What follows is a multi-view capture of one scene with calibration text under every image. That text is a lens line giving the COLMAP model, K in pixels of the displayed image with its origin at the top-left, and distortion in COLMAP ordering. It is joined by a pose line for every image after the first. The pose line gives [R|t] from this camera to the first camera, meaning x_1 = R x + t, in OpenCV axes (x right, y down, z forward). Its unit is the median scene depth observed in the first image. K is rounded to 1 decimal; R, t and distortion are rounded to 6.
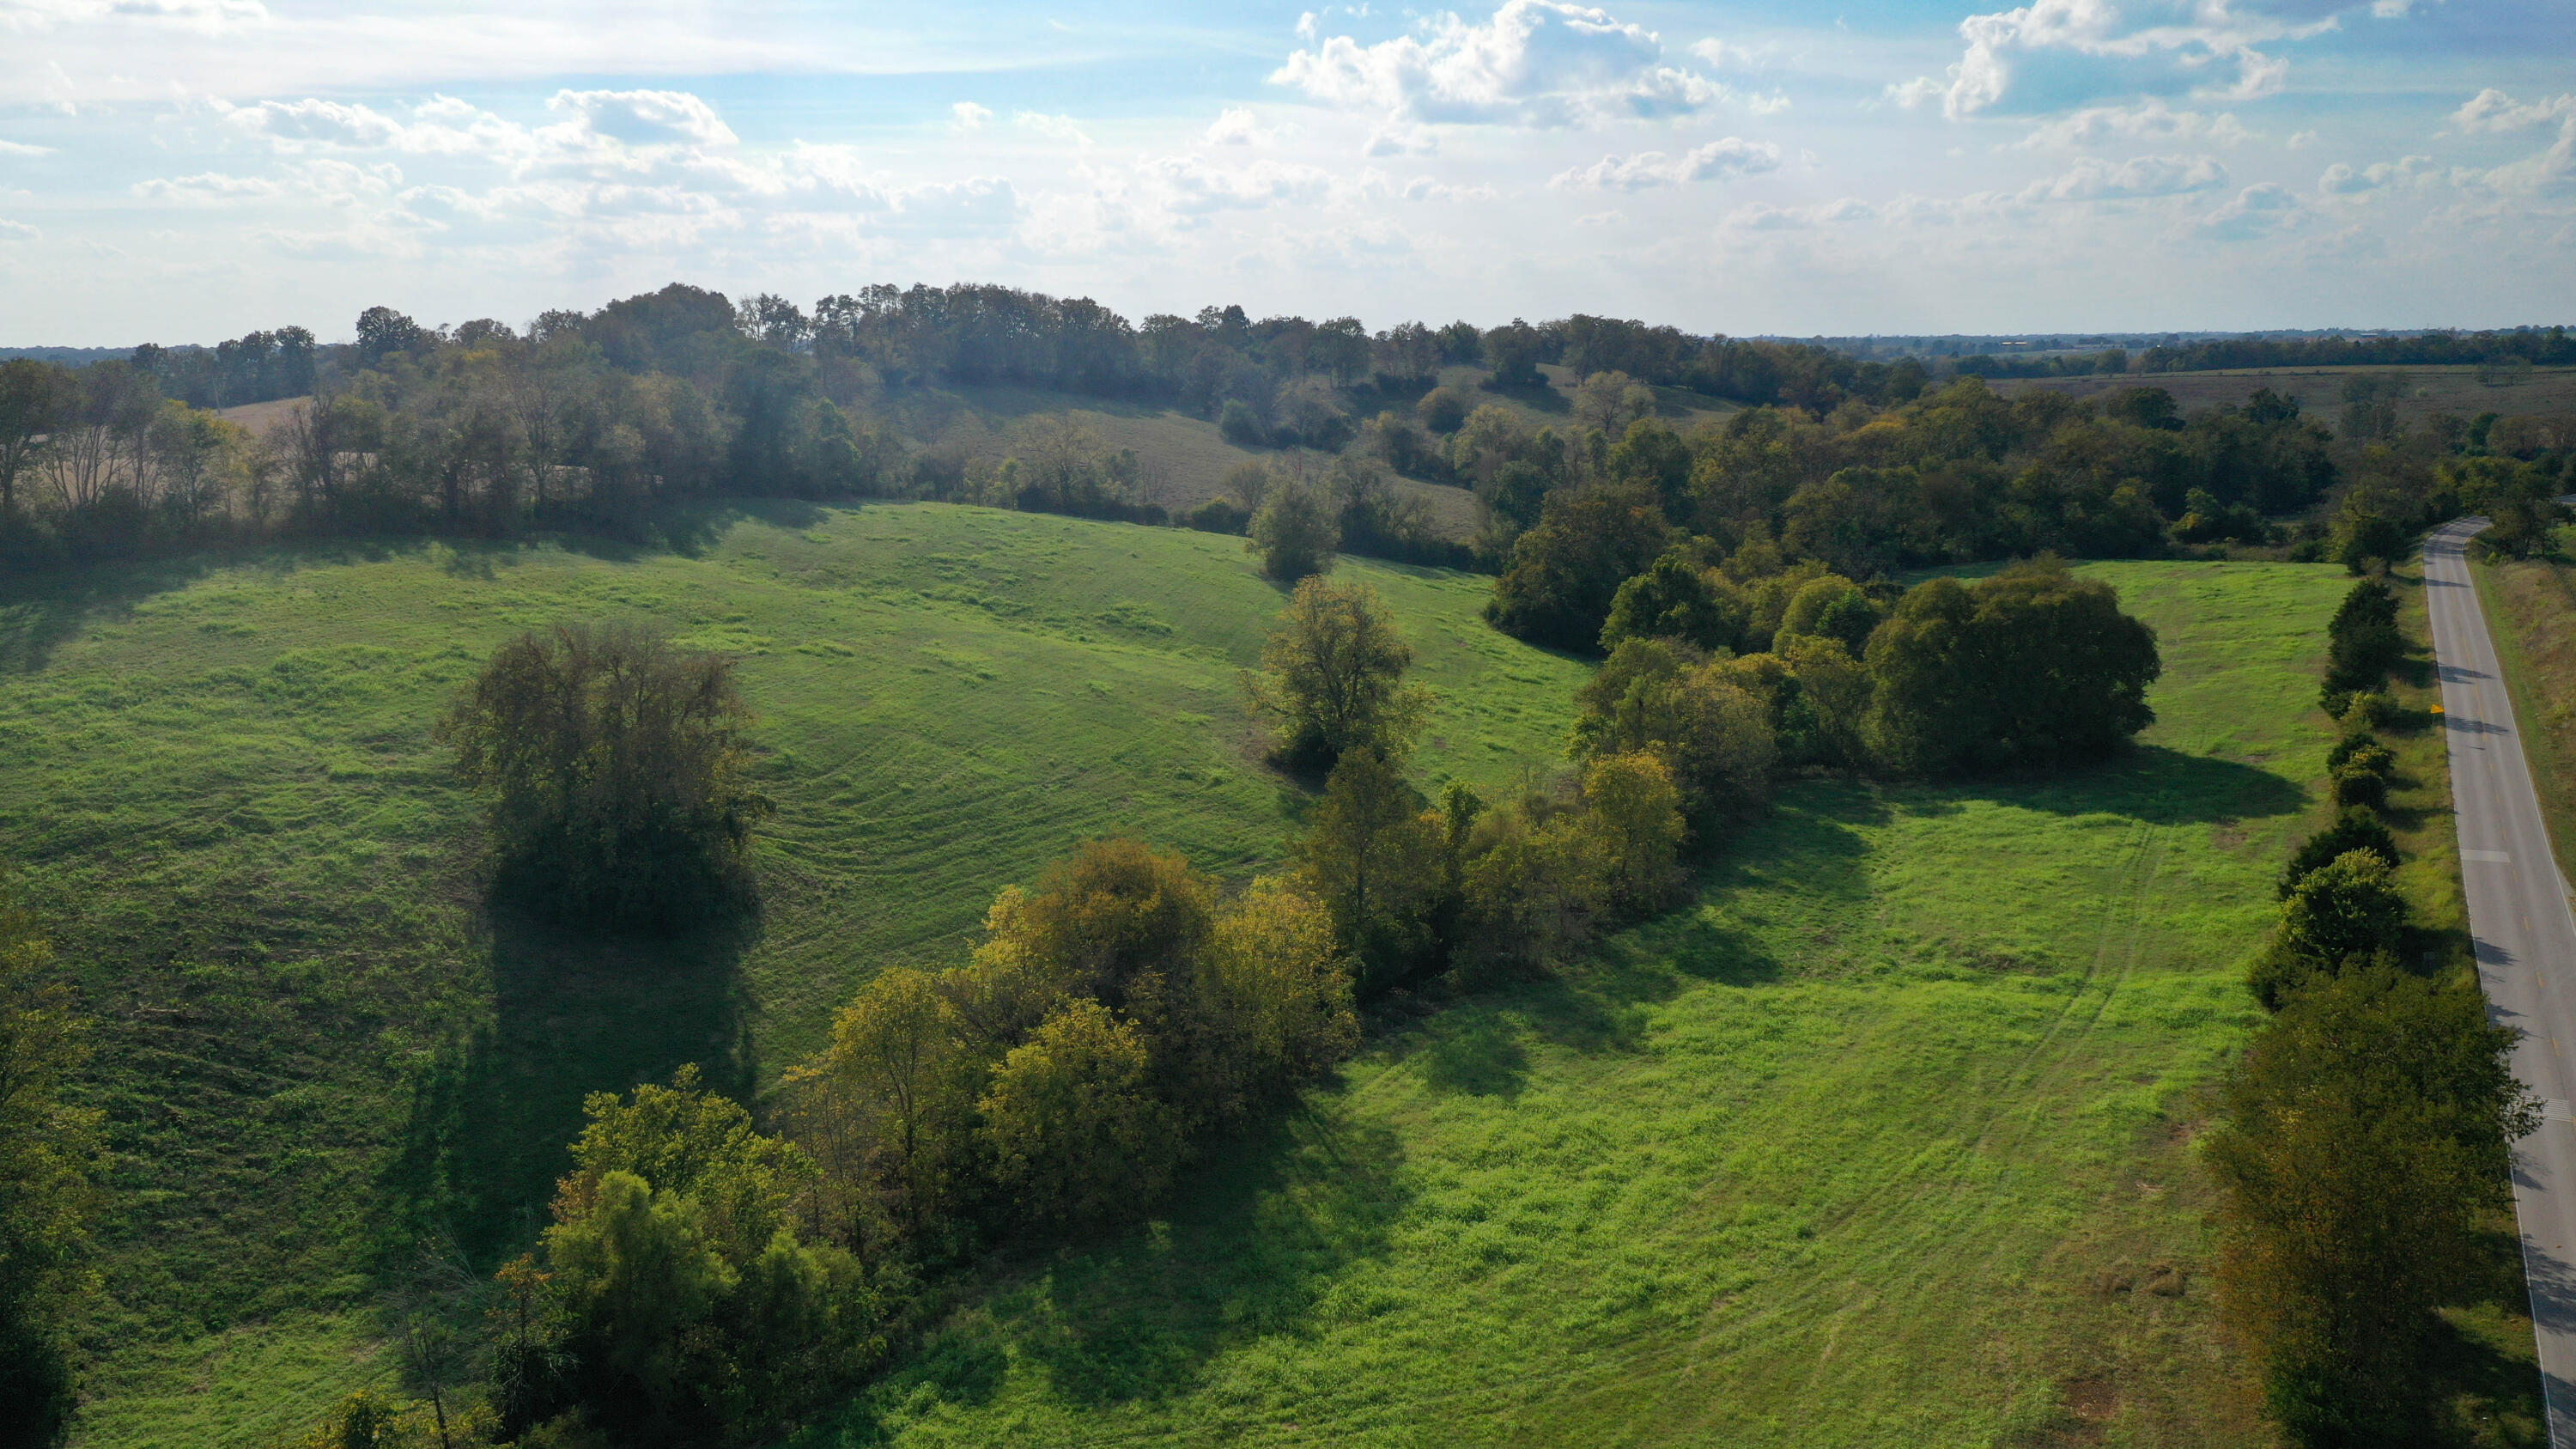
lens RADIAL K [[2080.4, 0, 1288.0], [0, 2080.4, 724.5], [0, 0, 1]] dist [0.016667, 0.001367]
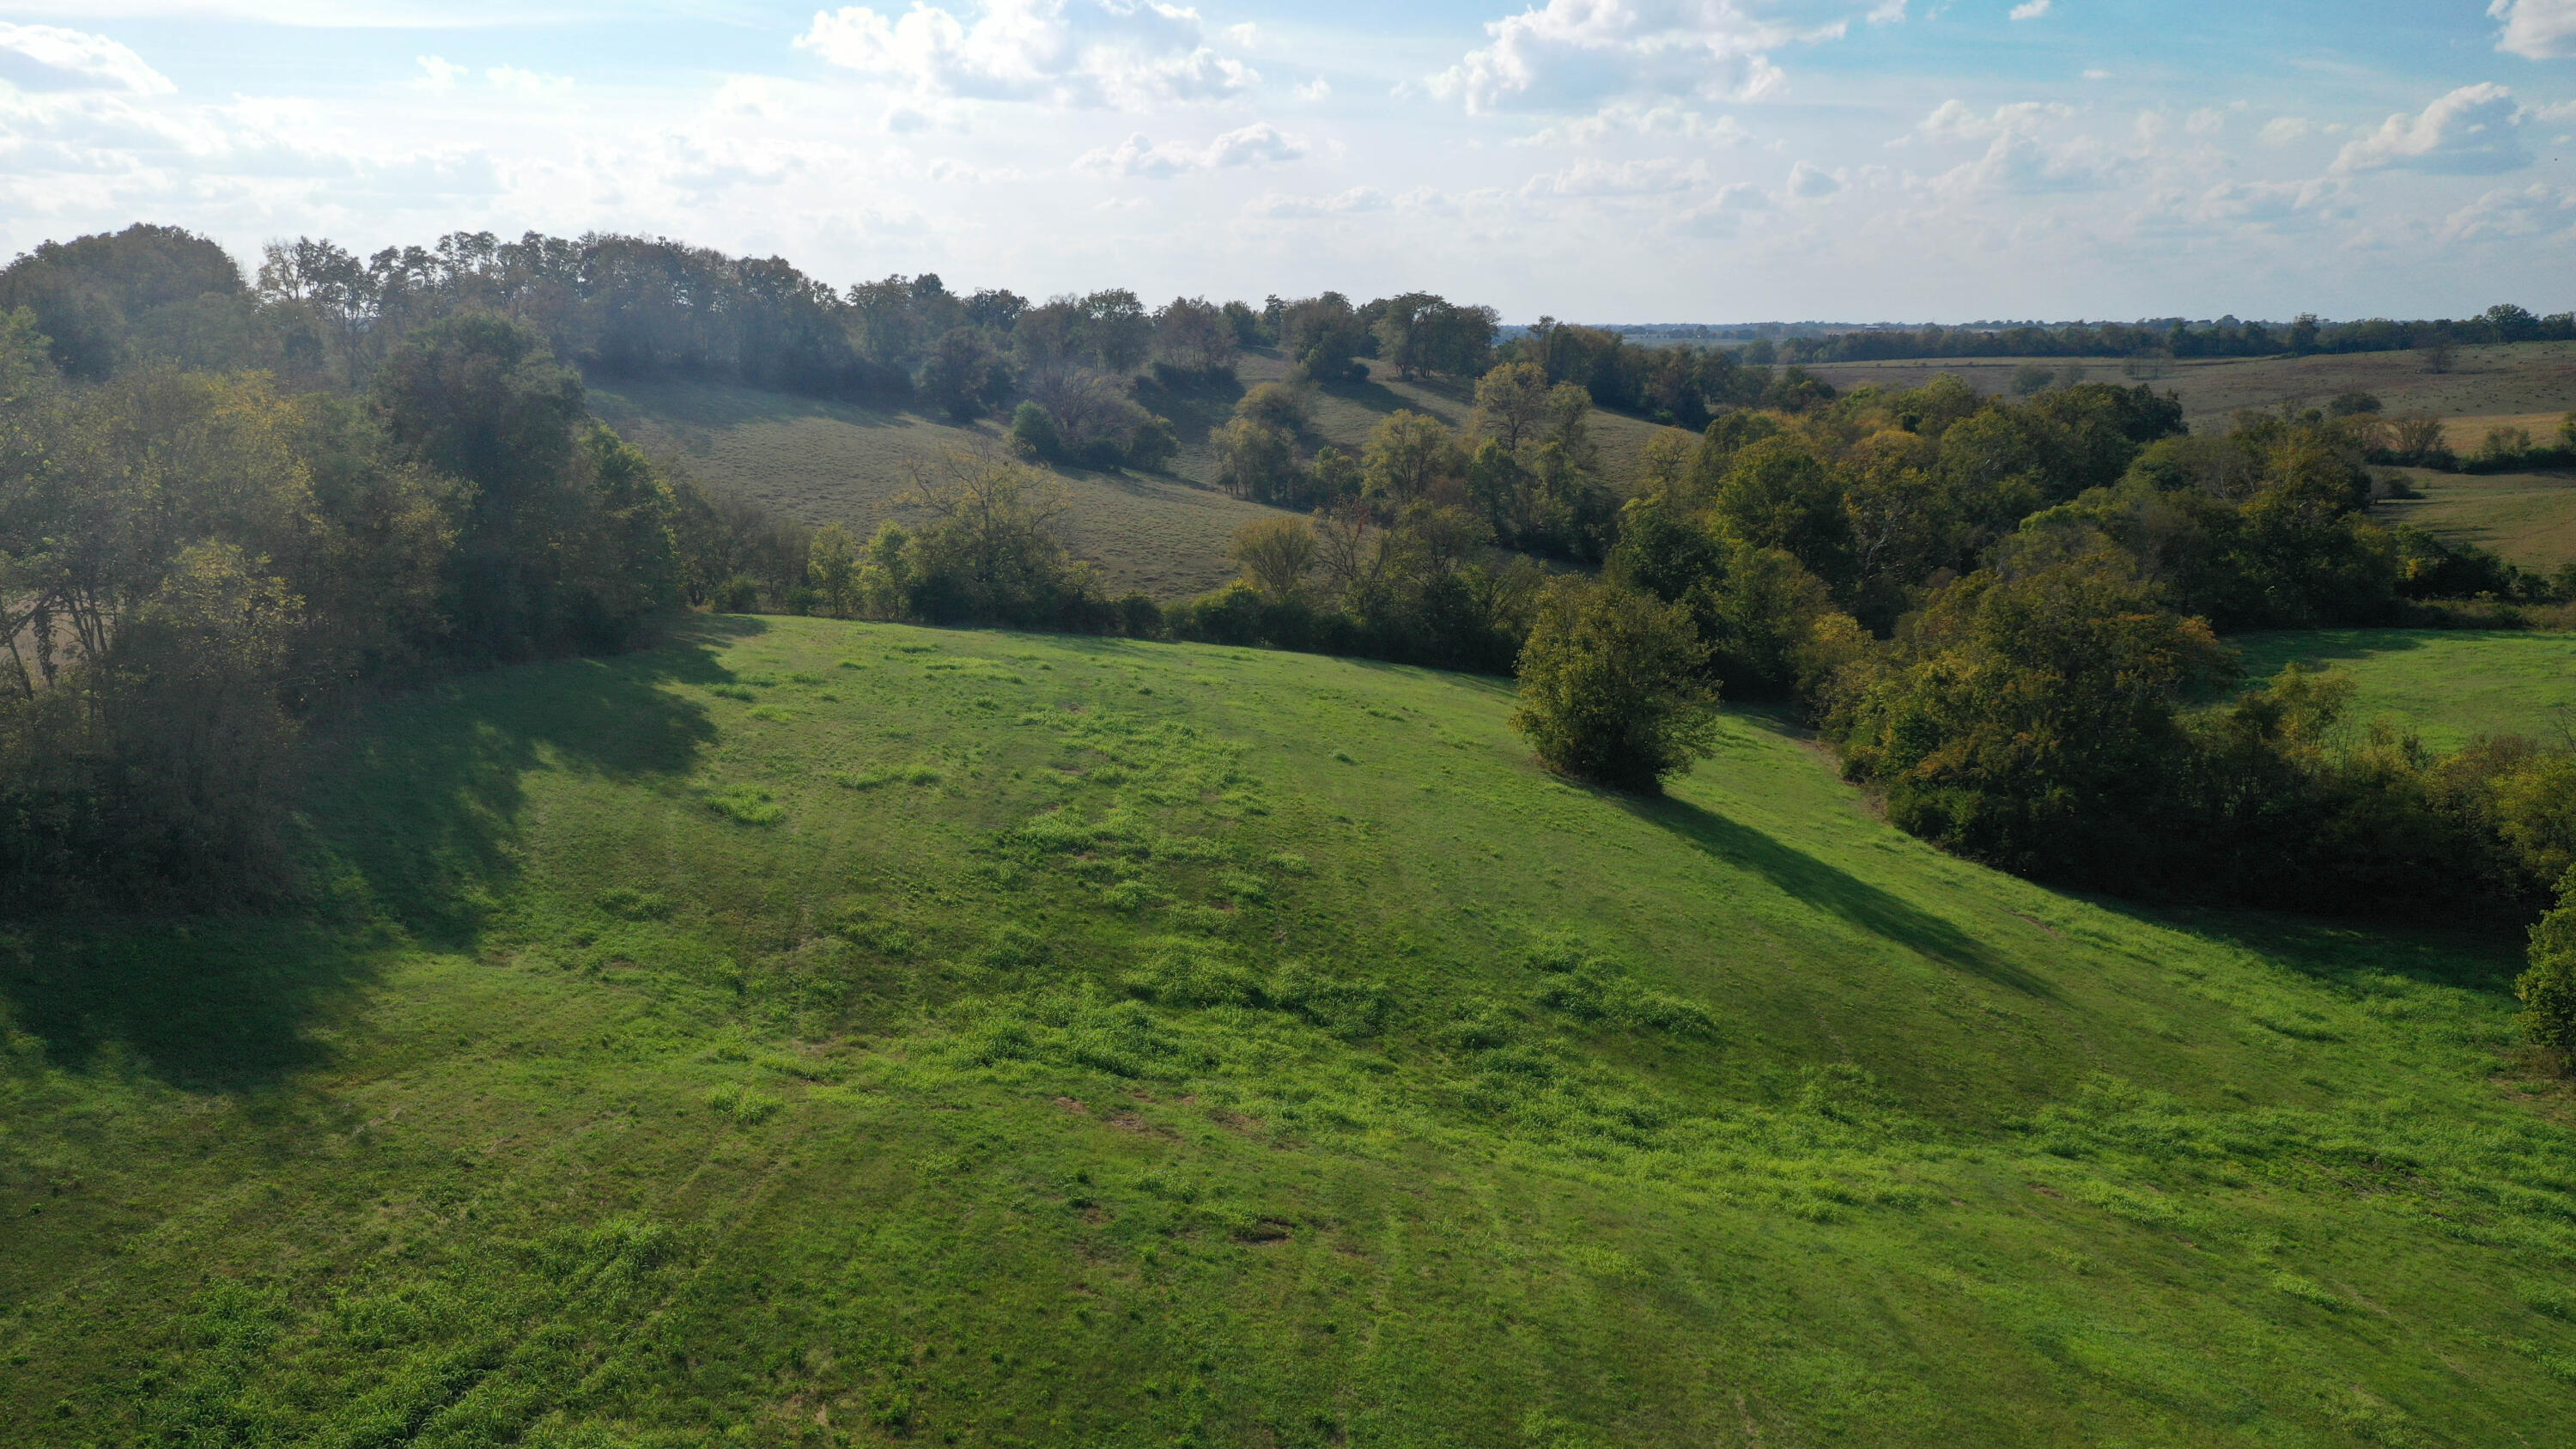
lens RADIAL K [[2080.4, 0, 1288.0], [0, 2080.4, 724.5], [0, 0, 1]] dist [0.016667, 0.001367]
pose [[0.973614, -0.035619, 0.225404, -0.075835], [0.034133, 0.999362, 0.010485, -0.037649], [-0.225634, -0.002515, 0.974209, 0.215376]]
